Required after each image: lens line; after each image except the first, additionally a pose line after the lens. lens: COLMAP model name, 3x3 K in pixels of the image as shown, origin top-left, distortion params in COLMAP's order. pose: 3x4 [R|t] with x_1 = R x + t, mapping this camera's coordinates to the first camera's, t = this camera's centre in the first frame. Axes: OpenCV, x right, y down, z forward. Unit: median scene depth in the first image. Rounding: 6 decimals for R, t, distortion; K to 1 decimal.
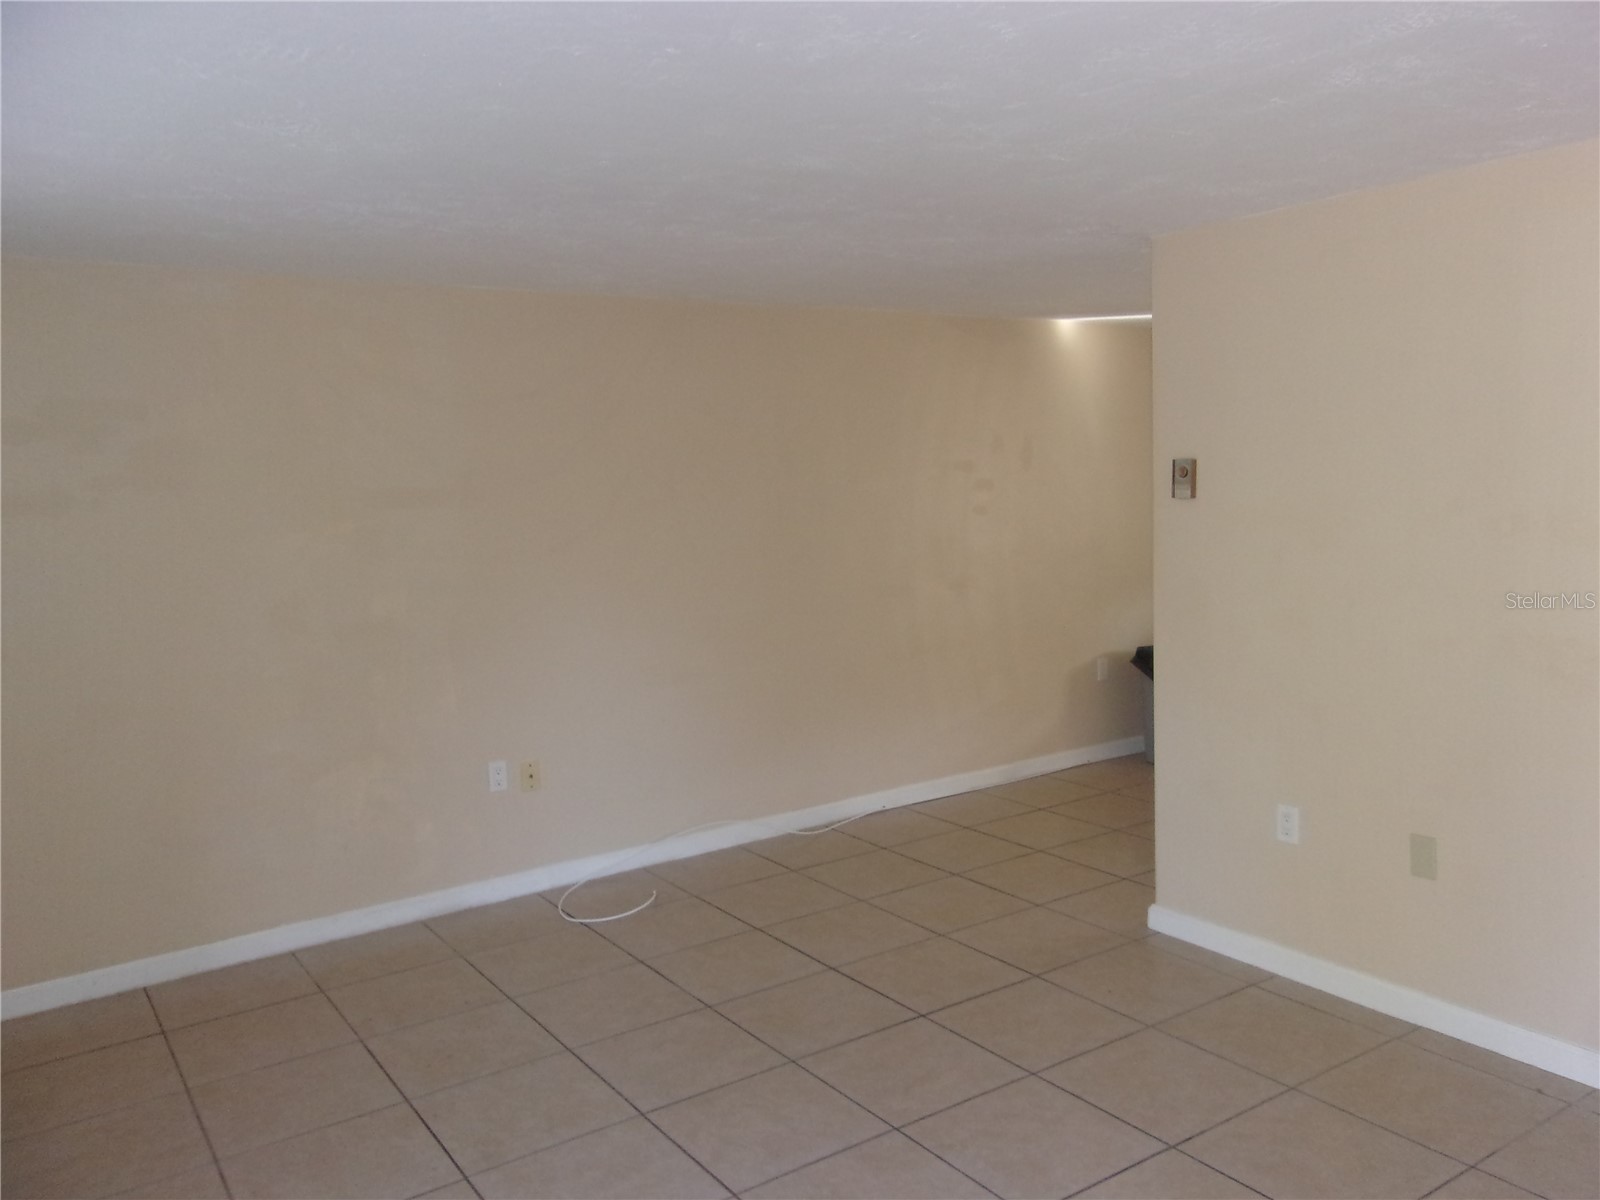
lens RADIAL K [[1272.4, 0, 800.0], [0, 1272.4, 600.0], [0, 0, 1]] dist [-0.006798, 0.018727]
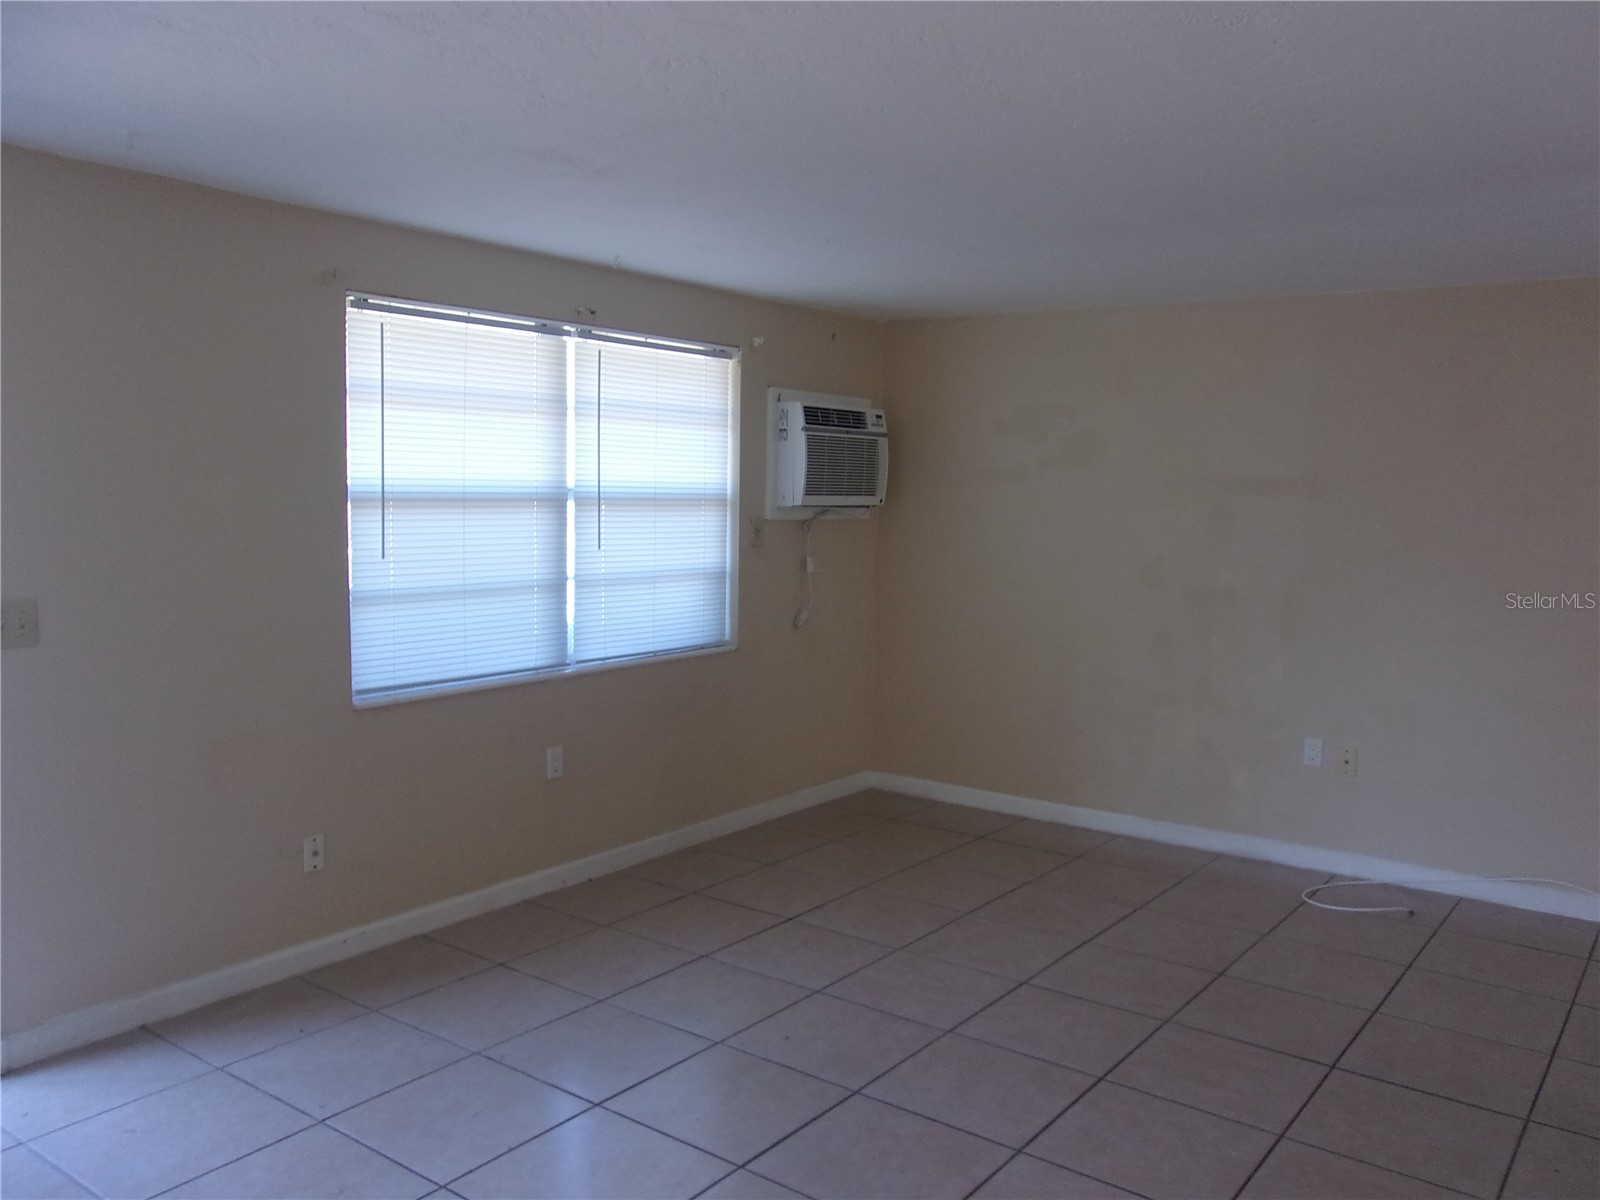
lens RADIAL K [[1272.4, 0, 800.0], [0, 1272.4, 600.0], [0, 0, 1]] dist [-0.006798, 0.018727]
pose [[0.329727, 0.136799, -0.934112, 0.453540], [-0.123802, 0.987167, 0.100869, -0.031750], [0.935924, 0.082386, 0.342432, 0.166581]]
